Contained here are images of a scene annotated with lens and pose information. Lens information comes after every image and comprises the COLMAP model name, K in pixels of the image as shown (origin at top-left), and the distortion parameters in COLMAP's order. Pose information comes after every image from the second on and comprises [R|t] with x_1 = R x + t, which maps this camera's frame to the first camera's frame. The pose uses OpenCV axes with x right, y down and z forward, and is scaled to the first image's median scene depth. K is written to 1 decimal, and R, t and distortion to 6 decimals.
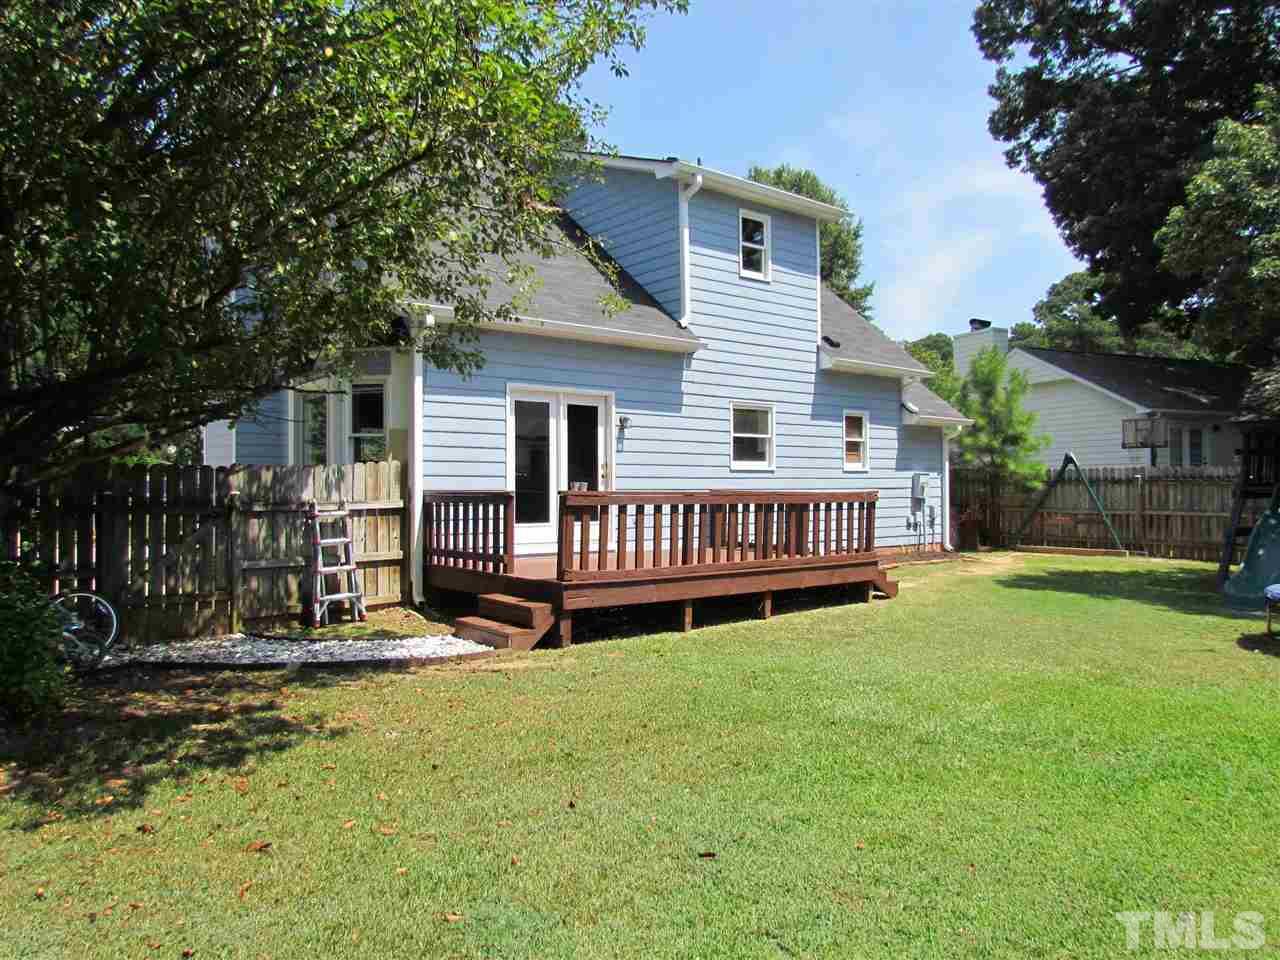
lens RADIAL K [[918.3, 0, 645.2], [0, 918.3, 479.0], [0, 0, 1]] dist [-0.030806, 0.025726]
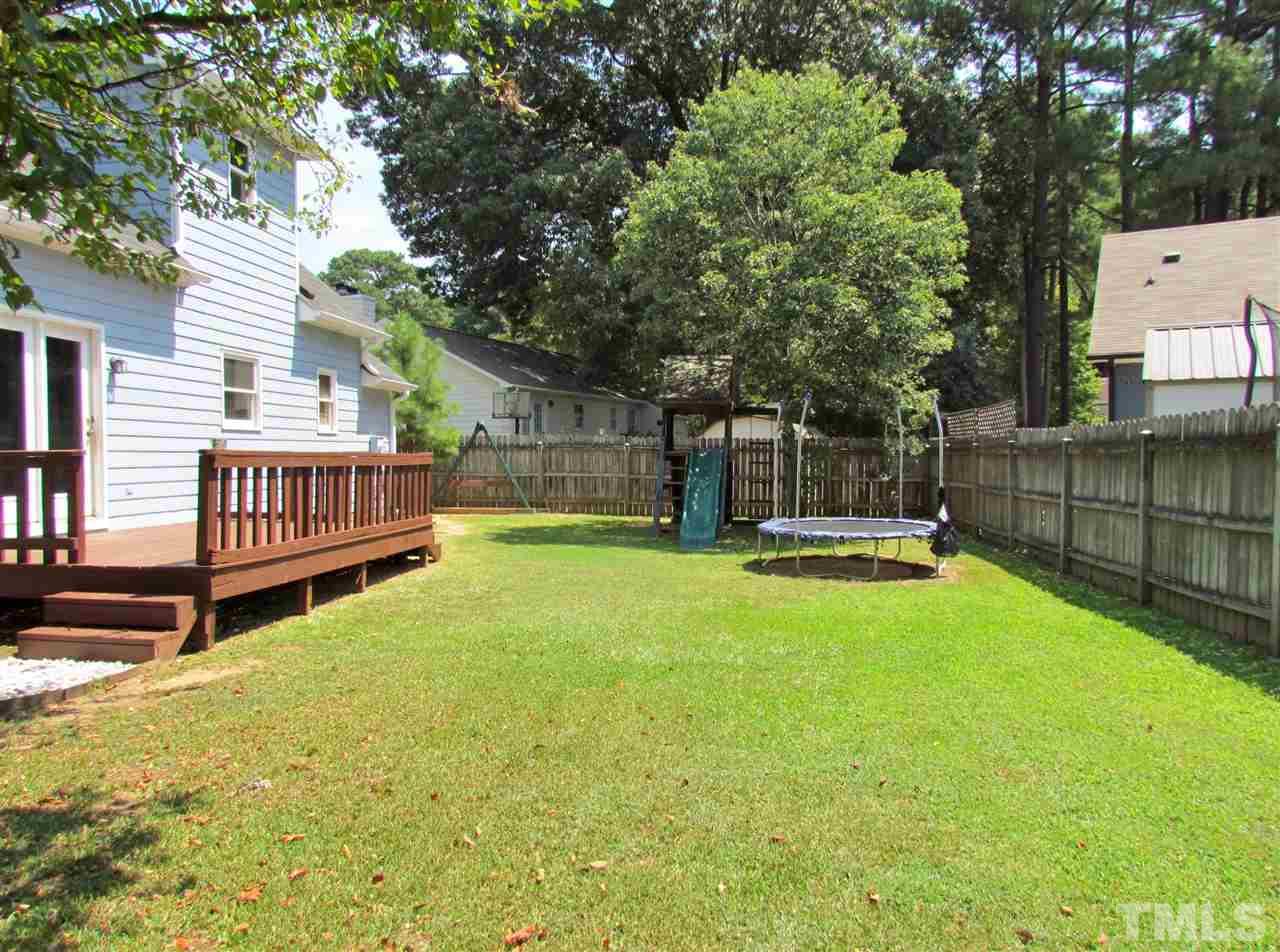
lens RADIAL K [[918.3, 0, 641.4], [0, 918.3, 475.7], [0, 0, 1]] dist [-0.030806, 0.025726]
pose [[0.723538, -0.013542, 0.690151, -0.214407], [-0.008239, 0.999567, 0.028251, 0.006273], [-0.690235, -0.026126, 0.723113, 0.110406]]
